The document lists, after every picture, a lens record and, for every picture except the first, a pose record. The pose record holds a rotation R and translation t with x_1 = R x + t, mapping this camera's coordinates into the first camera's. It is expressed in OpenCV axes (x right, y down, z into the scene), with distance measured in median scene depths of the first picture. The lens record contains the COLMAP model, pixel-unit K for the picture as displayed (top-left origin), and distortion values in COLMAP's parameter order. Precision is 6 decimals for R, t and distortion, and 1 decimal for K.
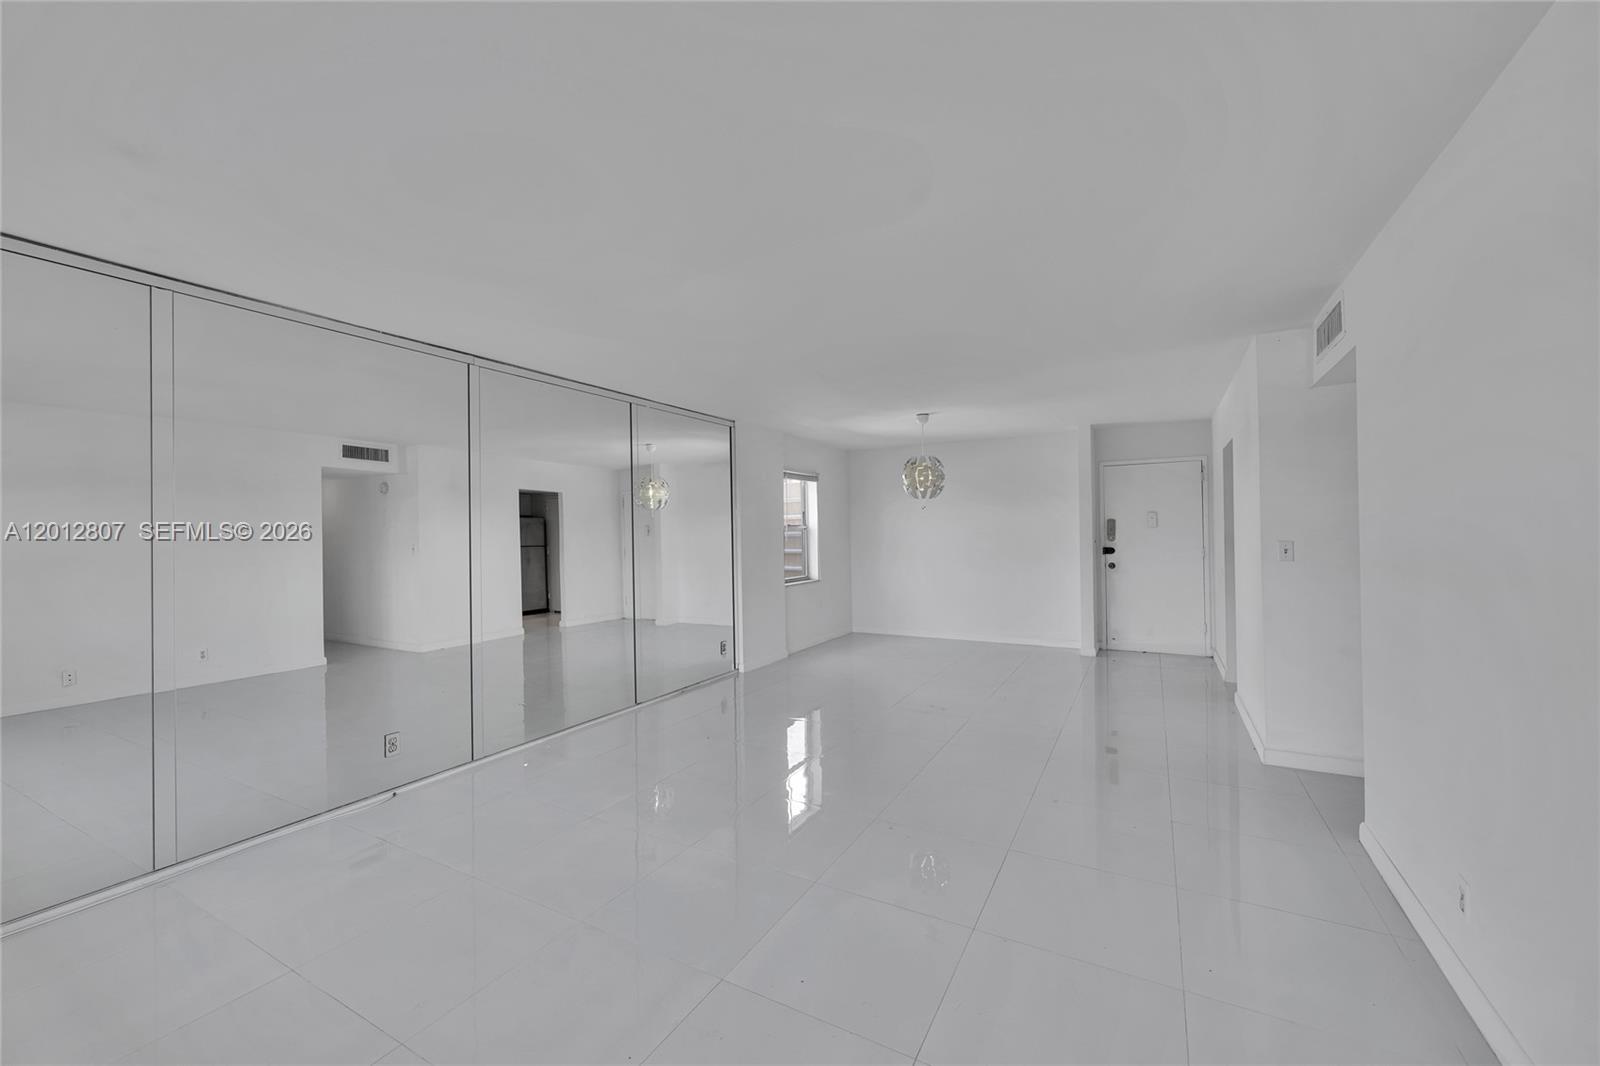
lens RADIAL K [[632.3, 0, 794.3], [0, 632.3, 530.7], [0, 0, 1]] dist [-0.001788, 0.000105]
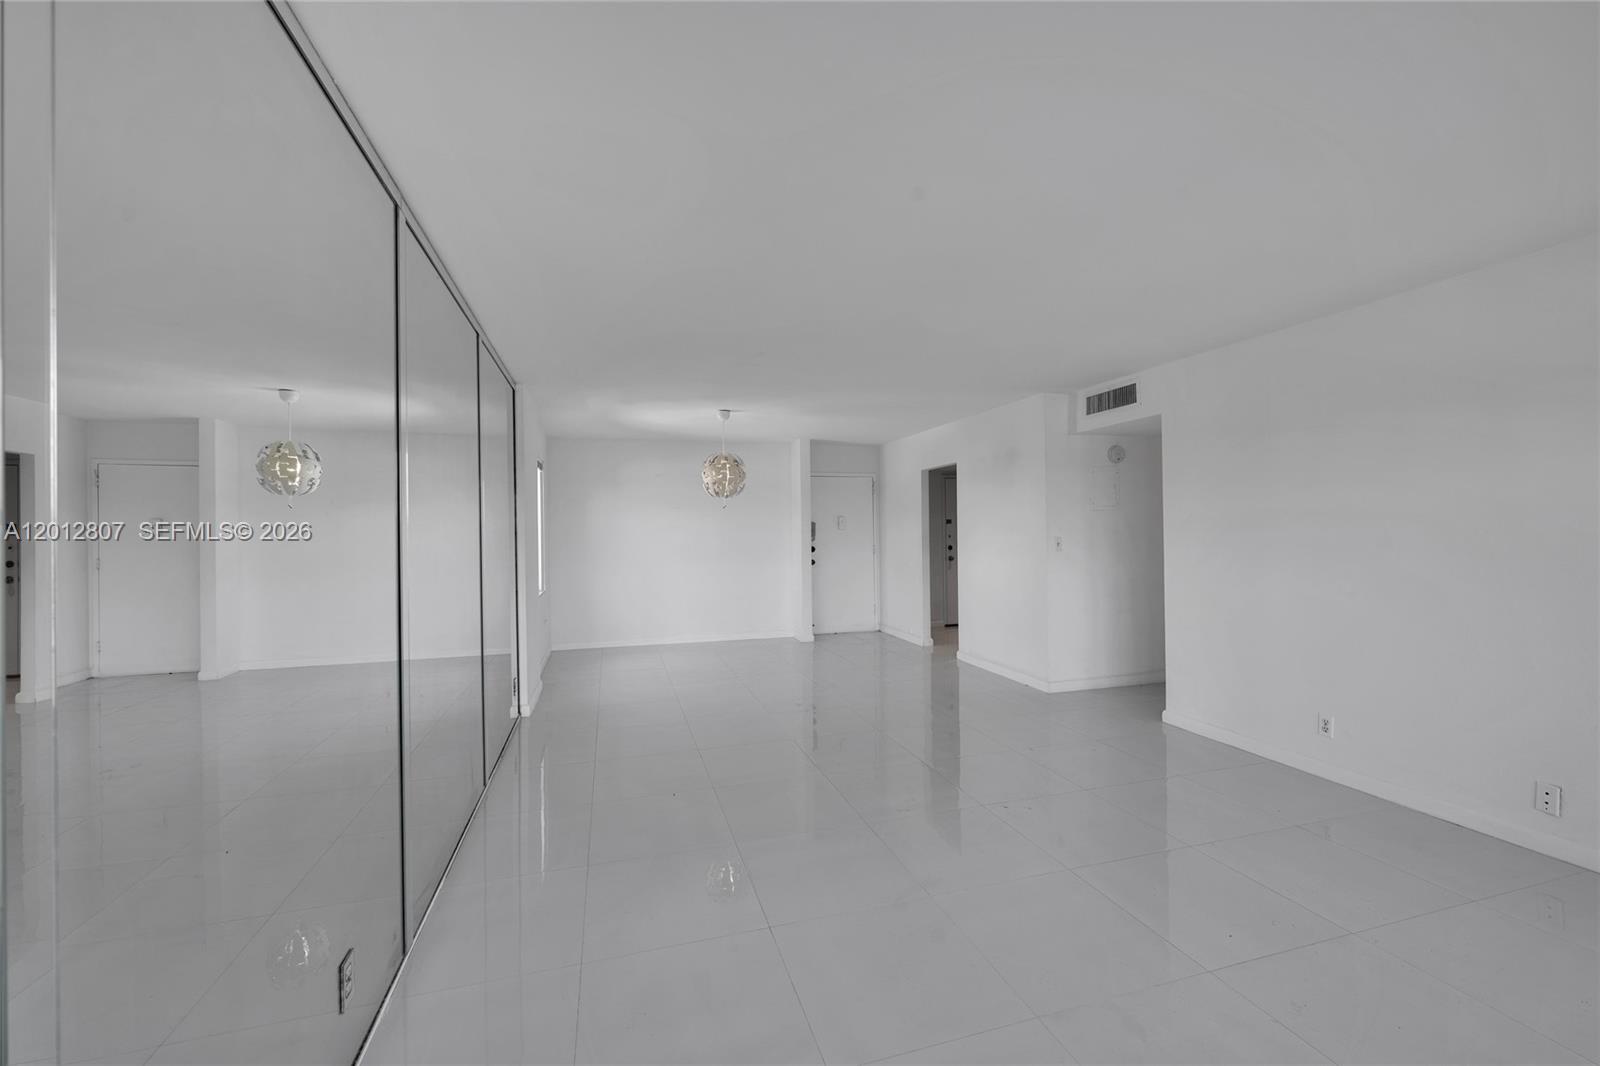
lens RADIAL K [[632.3, 0, 794.3], [0, 632.3, 530.7], [0, 0, 1]] dist [-0.001788, 0.000105]
pose [[0.707671, 0.006489, 0.706513, -0.347298], [-0.001876, 0.999972, -0.007304, 0.006986], [-0.706540, 0.003844, 0.707663, 0.201037]]
